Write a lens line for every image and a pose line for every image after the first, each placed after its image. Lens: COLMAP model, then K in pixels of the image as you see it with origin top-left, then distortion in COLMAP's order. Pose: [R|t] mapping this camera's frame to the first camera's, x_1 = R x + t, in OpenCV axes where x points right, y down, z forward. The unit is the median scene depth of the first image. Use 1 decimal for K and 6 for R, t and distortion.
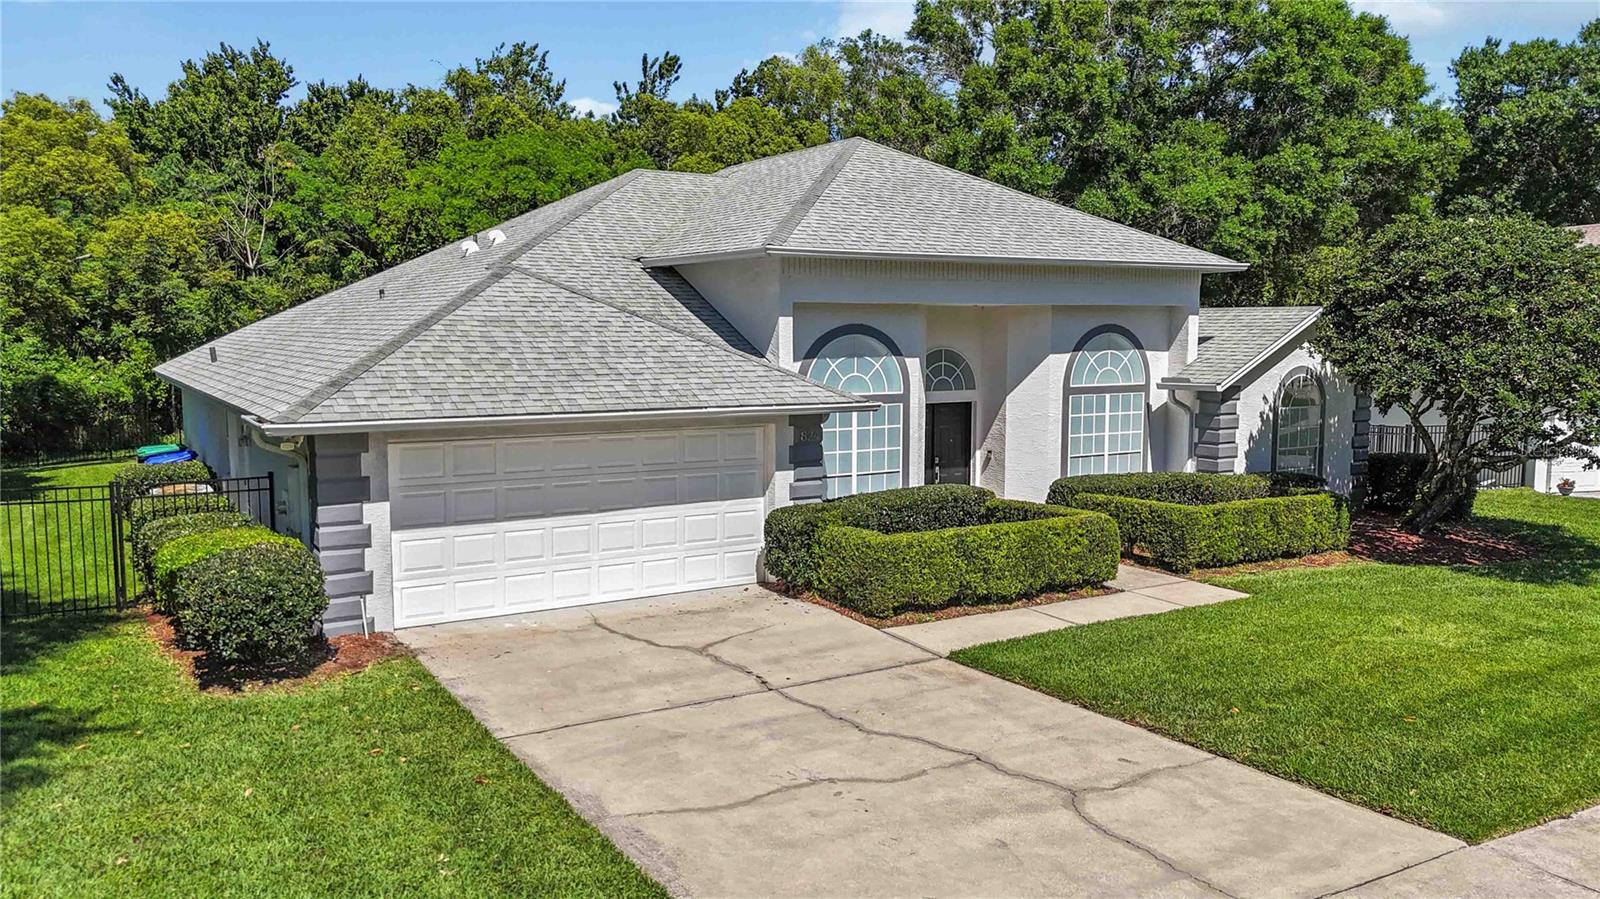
lens RADIAL K [[1188.7, 0, 800.0], [0, 1188.7, 449.5], [0, 0, 1]] dist [0.041791, -0.005104]
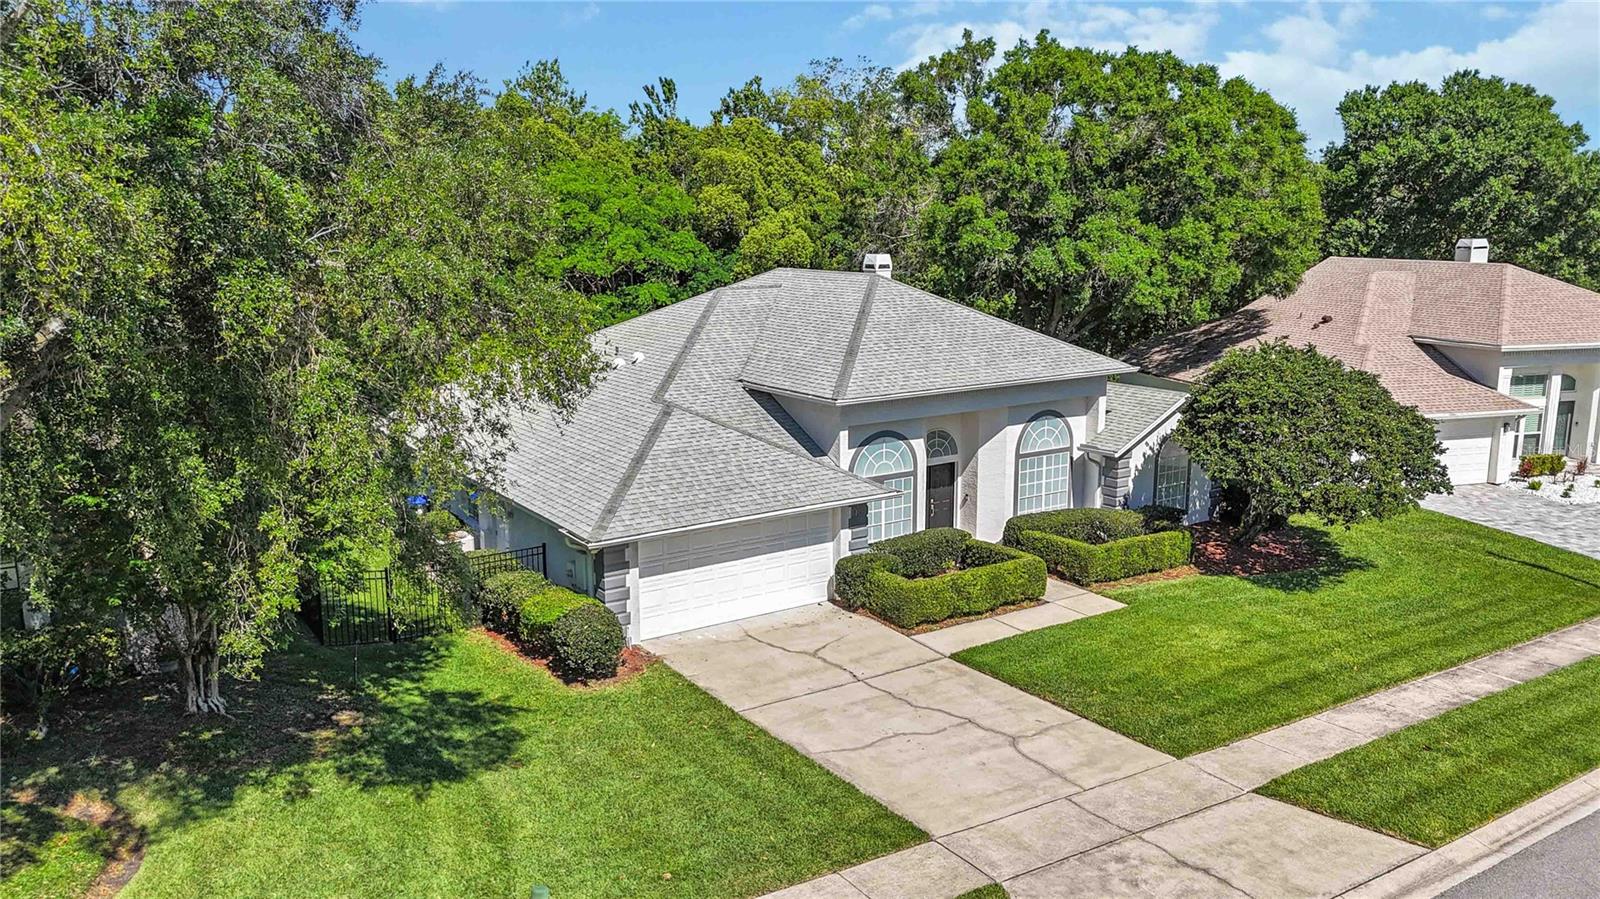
lens RADIAL K [[1198.6, 0, 800.0], [0, 1198.6, 449.5], [0, 0, 1]] dist [0.055930, -0.000924]
pose [[0.999356, -0.008801, 0.034773, -0.147525], [0.005589, 0.995797, 0.091418, -0.277260], [-0.035431, -0.091164, 0.995205, -0.710783]]
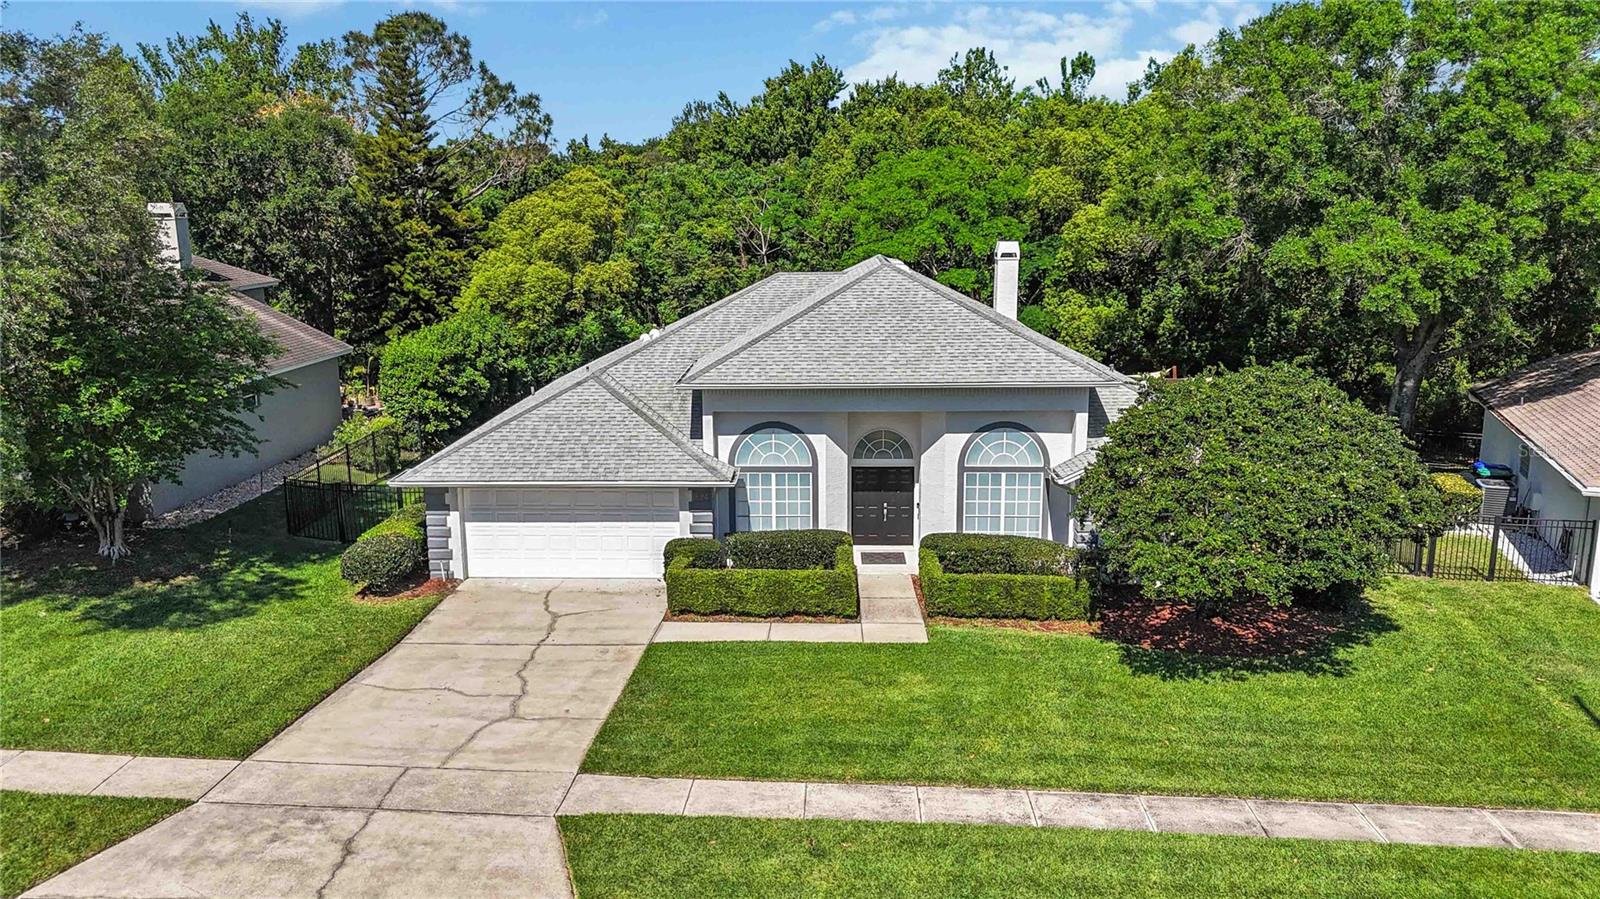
lens RADIAL K [[1188.7, 0, 800.0], [0, 1188.7, 449.5], [0, 0, 1]] dist [0.041791, -0.005104]
pose [[0.824346, 0.109243, -0.555446, 1.148922], [-0.049624, 0.991371, 0.121331, -0.316832], [0.563908, -0.072455, 0.822653, -0.318008]]
